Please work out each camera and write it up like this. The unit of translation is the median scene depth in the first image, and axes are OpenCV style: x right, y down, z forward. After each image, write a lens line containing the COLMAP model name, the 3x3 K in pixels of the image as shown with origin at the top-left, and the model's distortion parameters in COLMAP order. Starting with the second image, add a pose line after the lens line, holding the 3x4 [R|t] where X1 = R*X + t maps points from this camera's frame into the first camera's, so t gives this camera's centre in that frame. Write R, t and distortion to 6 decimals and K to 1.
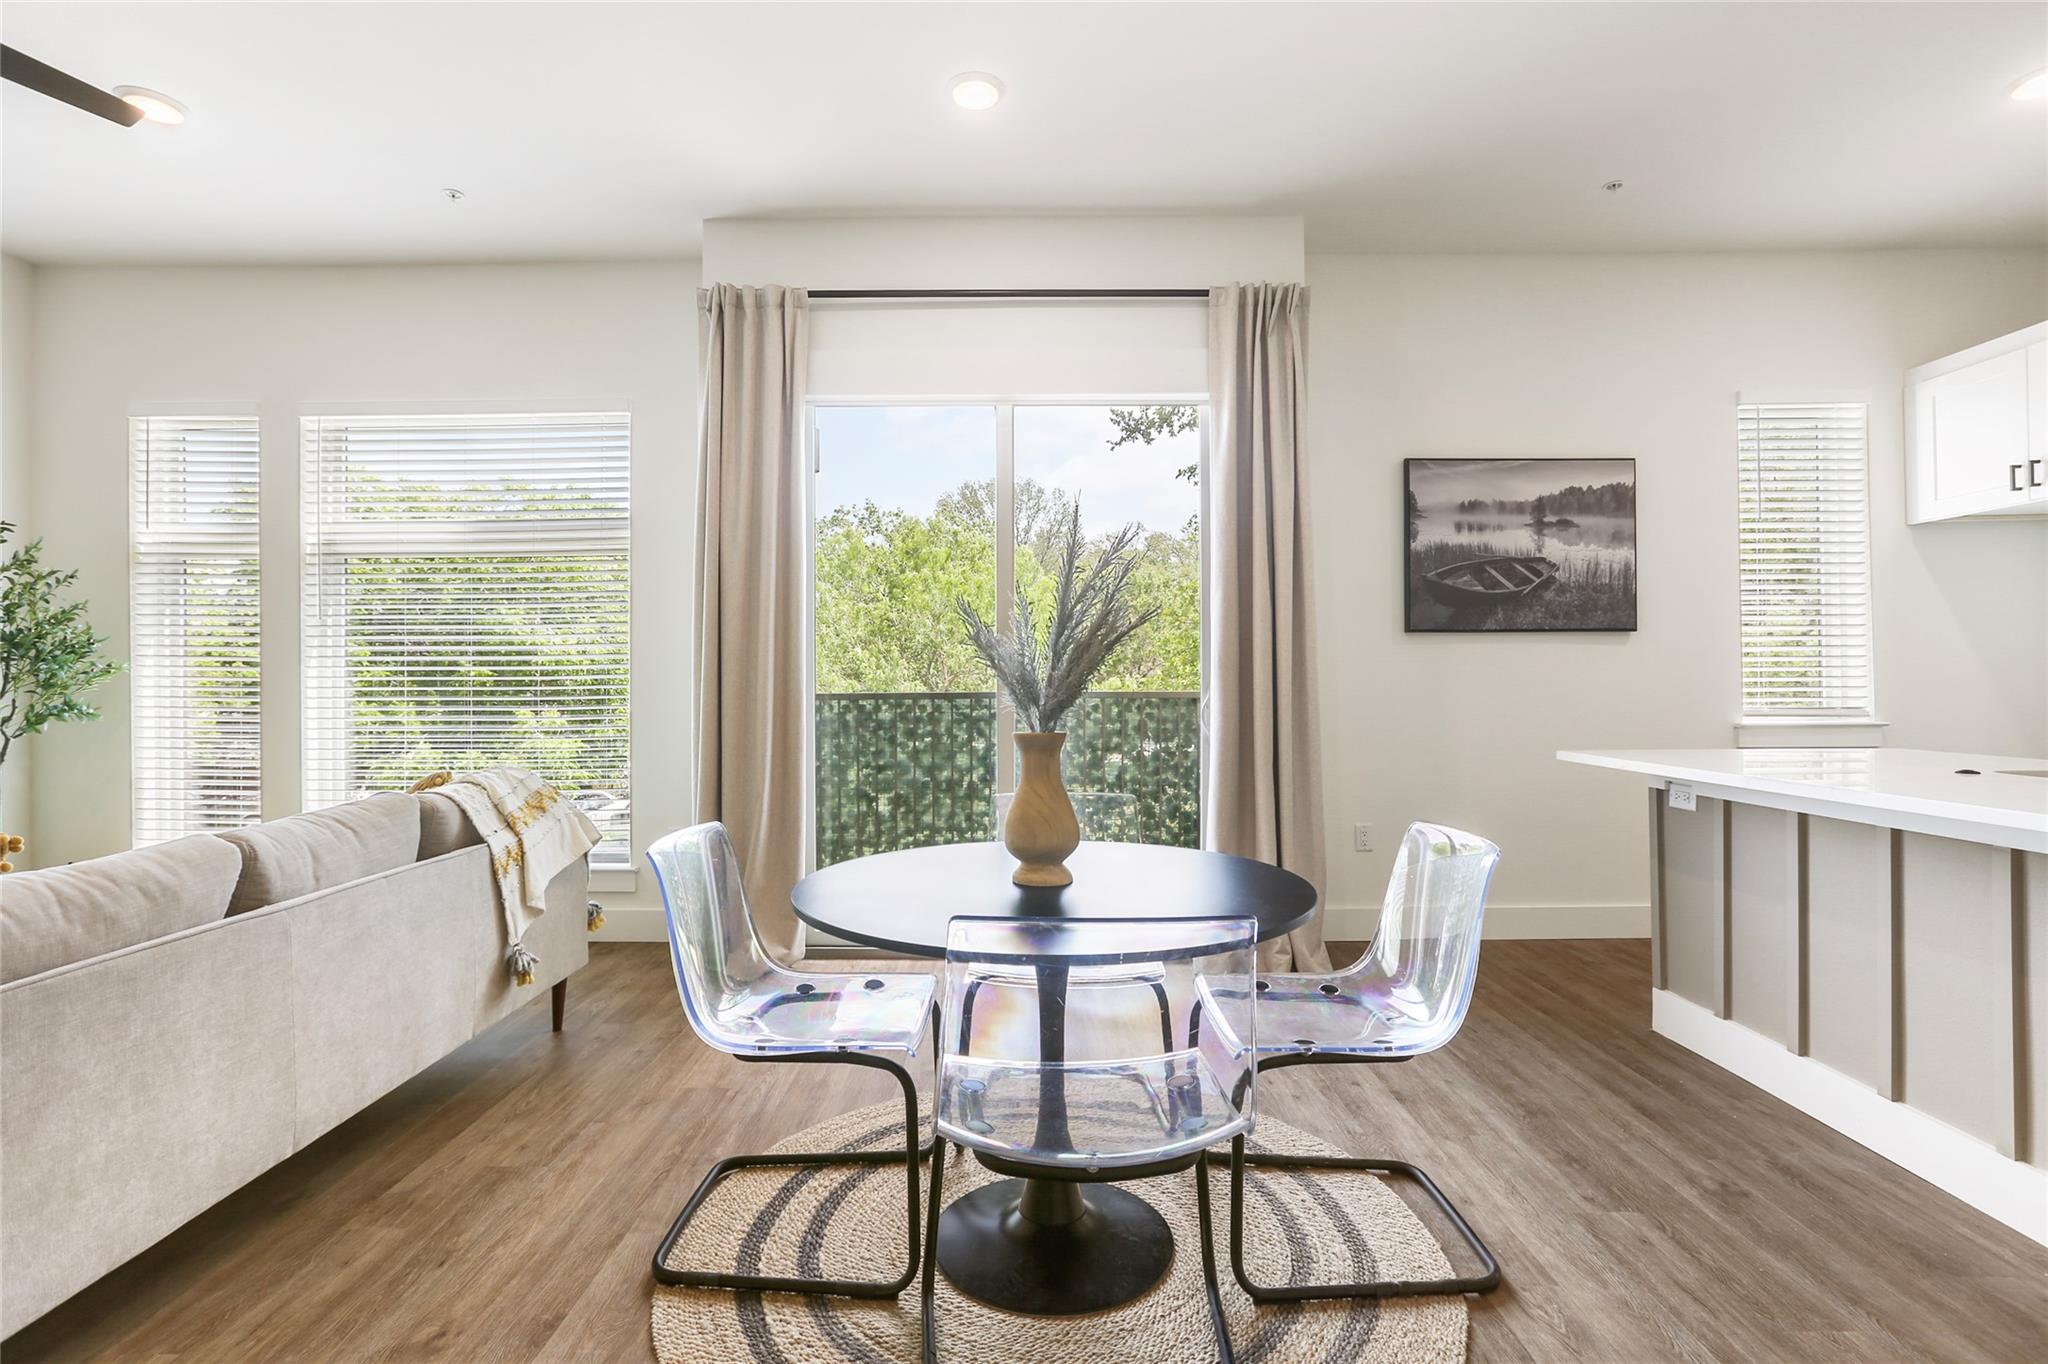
lens RADIAL K [[954.6, 0, 1024.0], [0, 954.6, 682.0], [0, 0, 1]] dist [-0.040972, 0.021145]
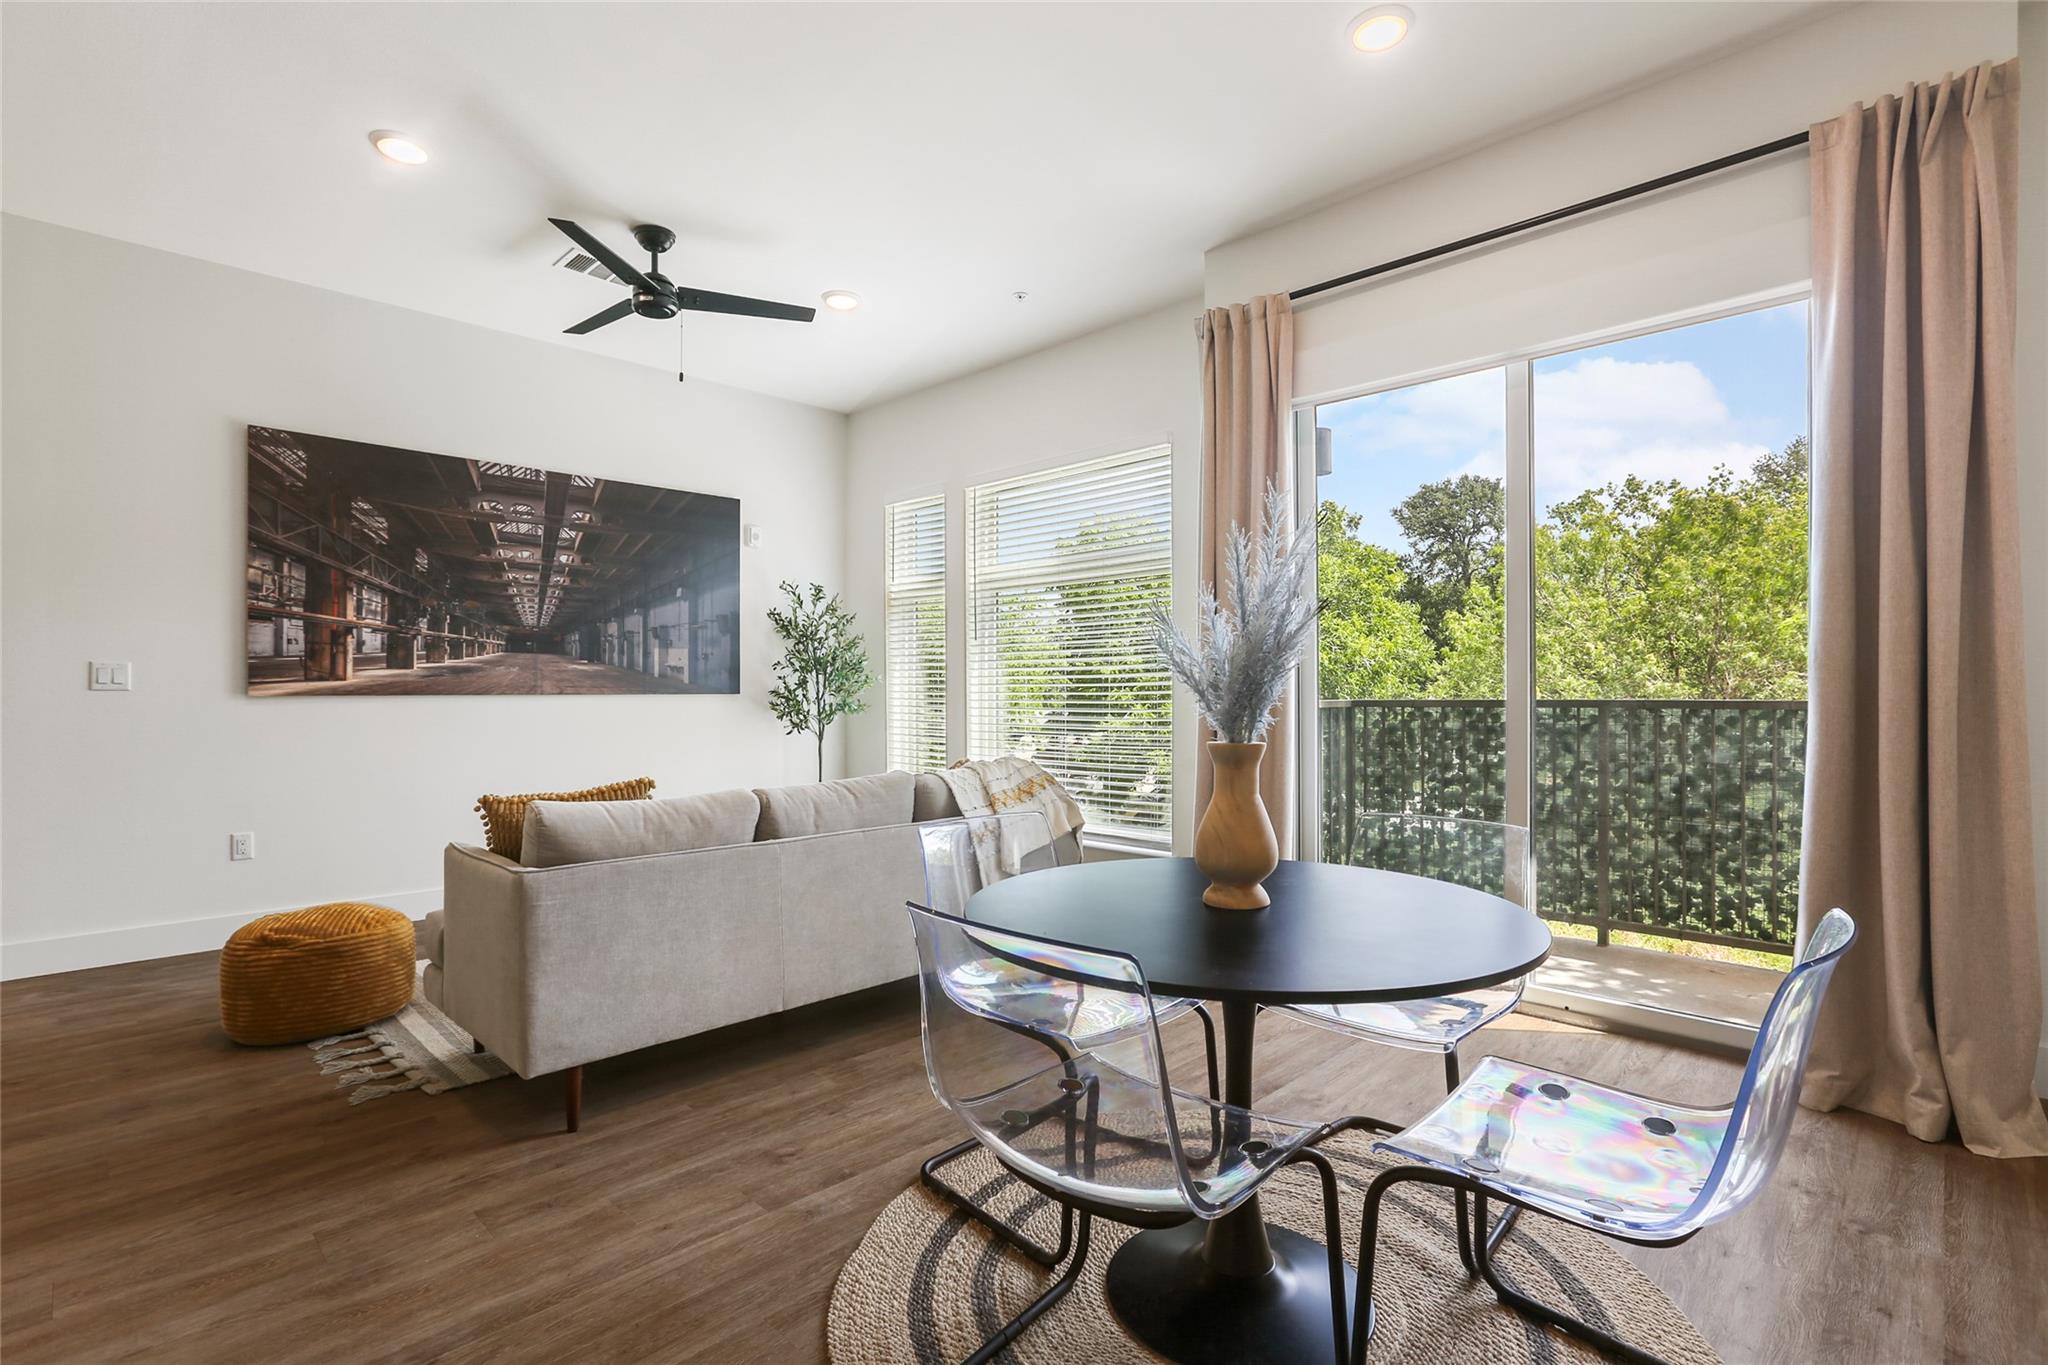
lens RADIAL K [[950.3, 0, 1033.1], [0, 950.3, 691.9], [0, 0, 1]] dist [-0.041635, 0.021234]
pose [[0.725248, 0.002631, -0.688483, 0.220202], [0.000824, 0.999989, 0.004690, -0.000714], [0.688487, -0.003968, 0.725238, 0.083915]]
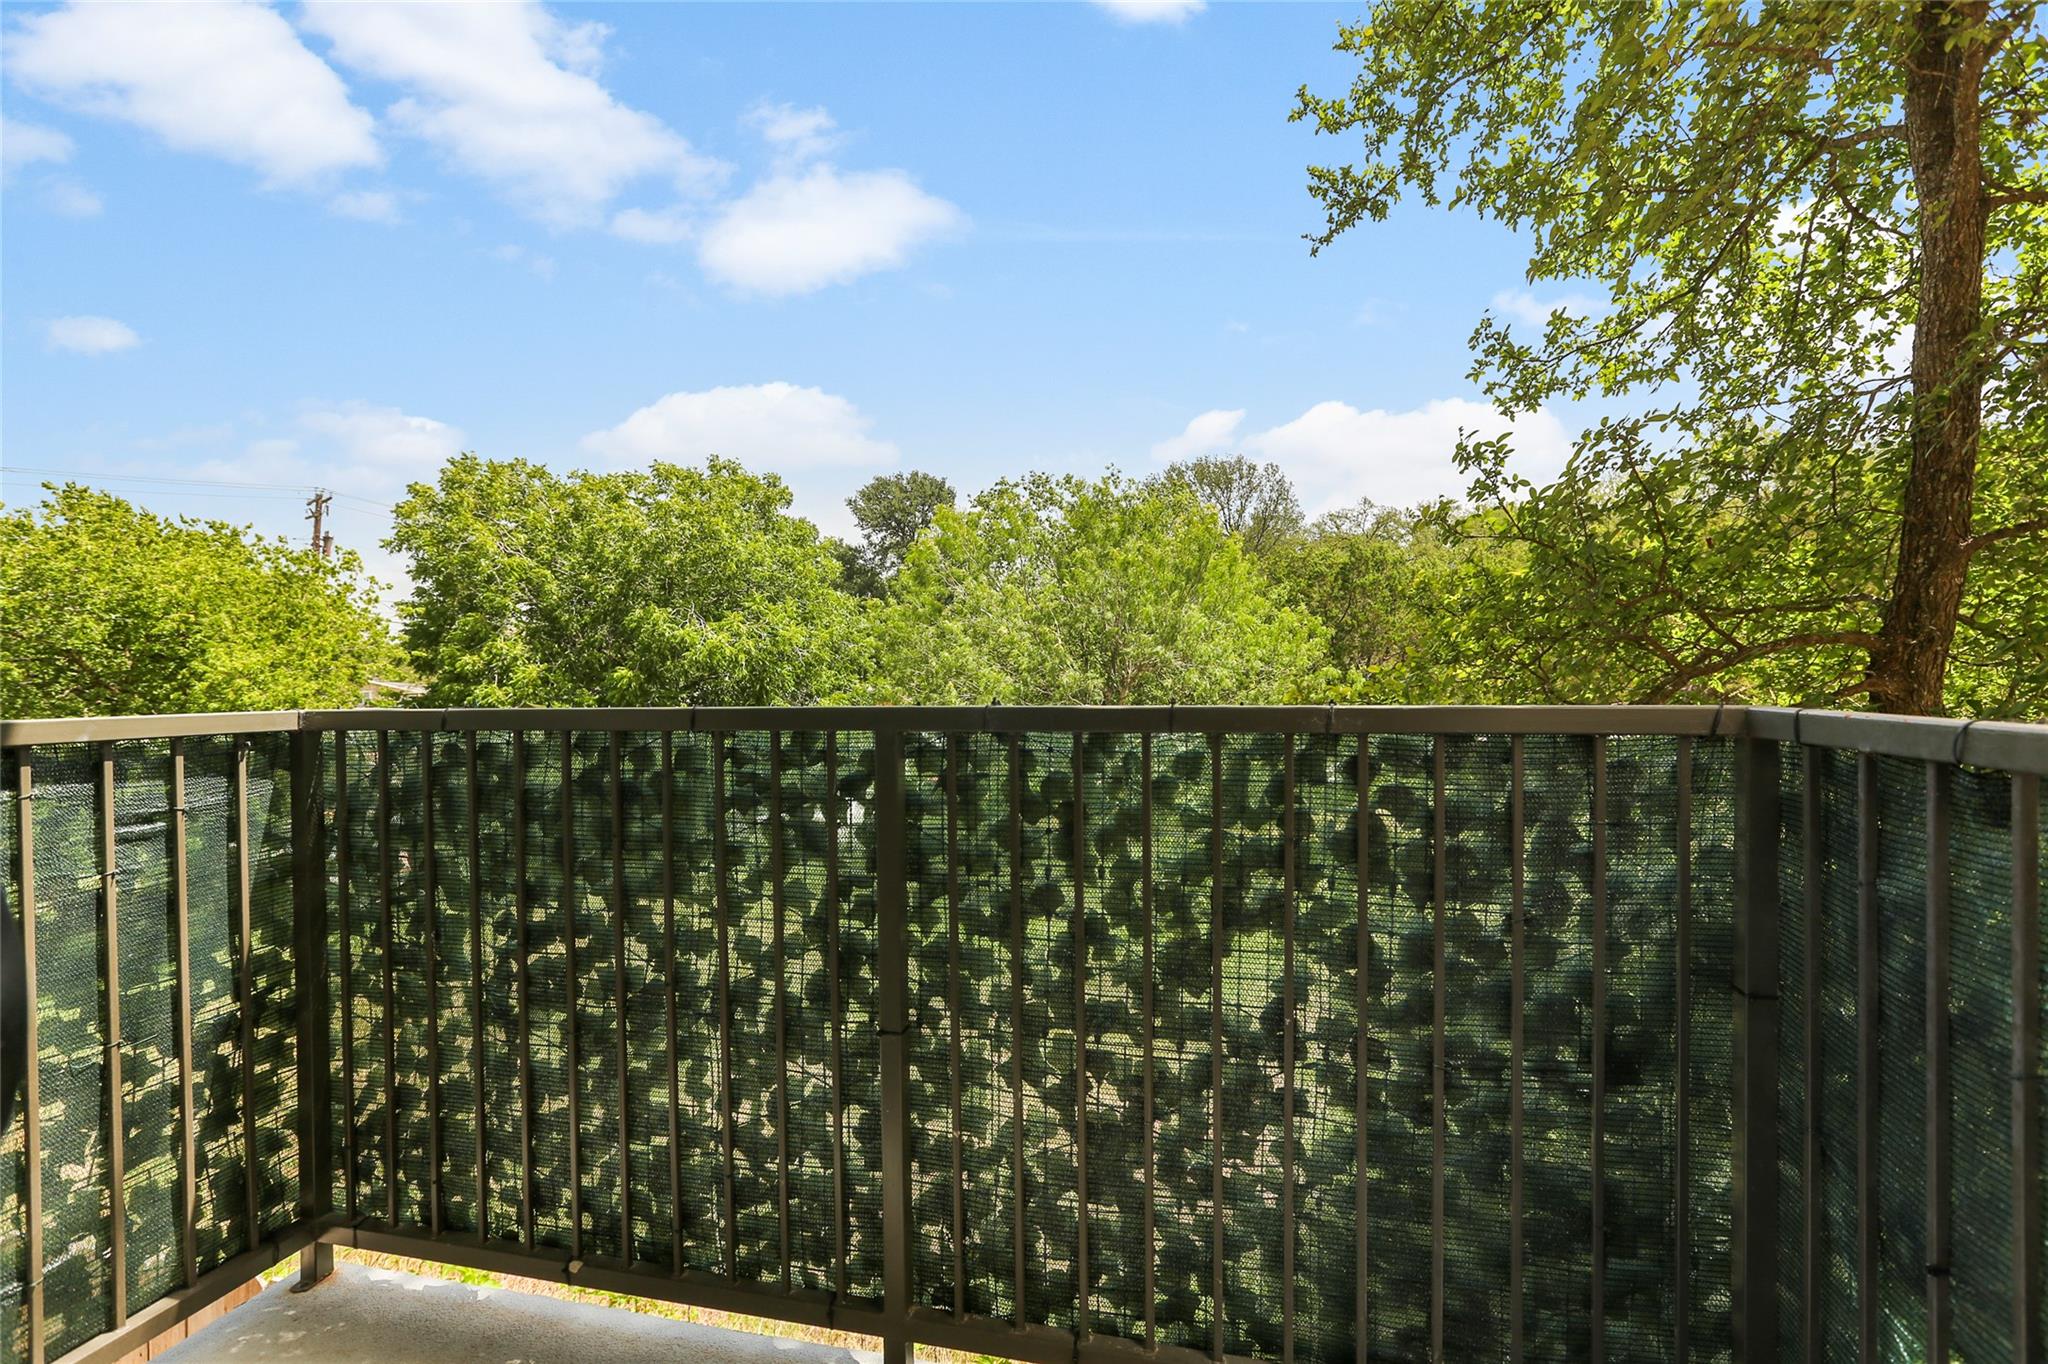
lens RADIAL K [[954.6, 0, 1024.0], [0, 954.6, 682.0], [0, 0, 1]] dist [-0.040972, 0.021145]
pose [[0.974049, -0.002410, -0.226324, 0.108361], [0.003093, 0.999992, 0.002661, 0.002162], [0.226316, -0.003292, 0.974048, 0.857808]]
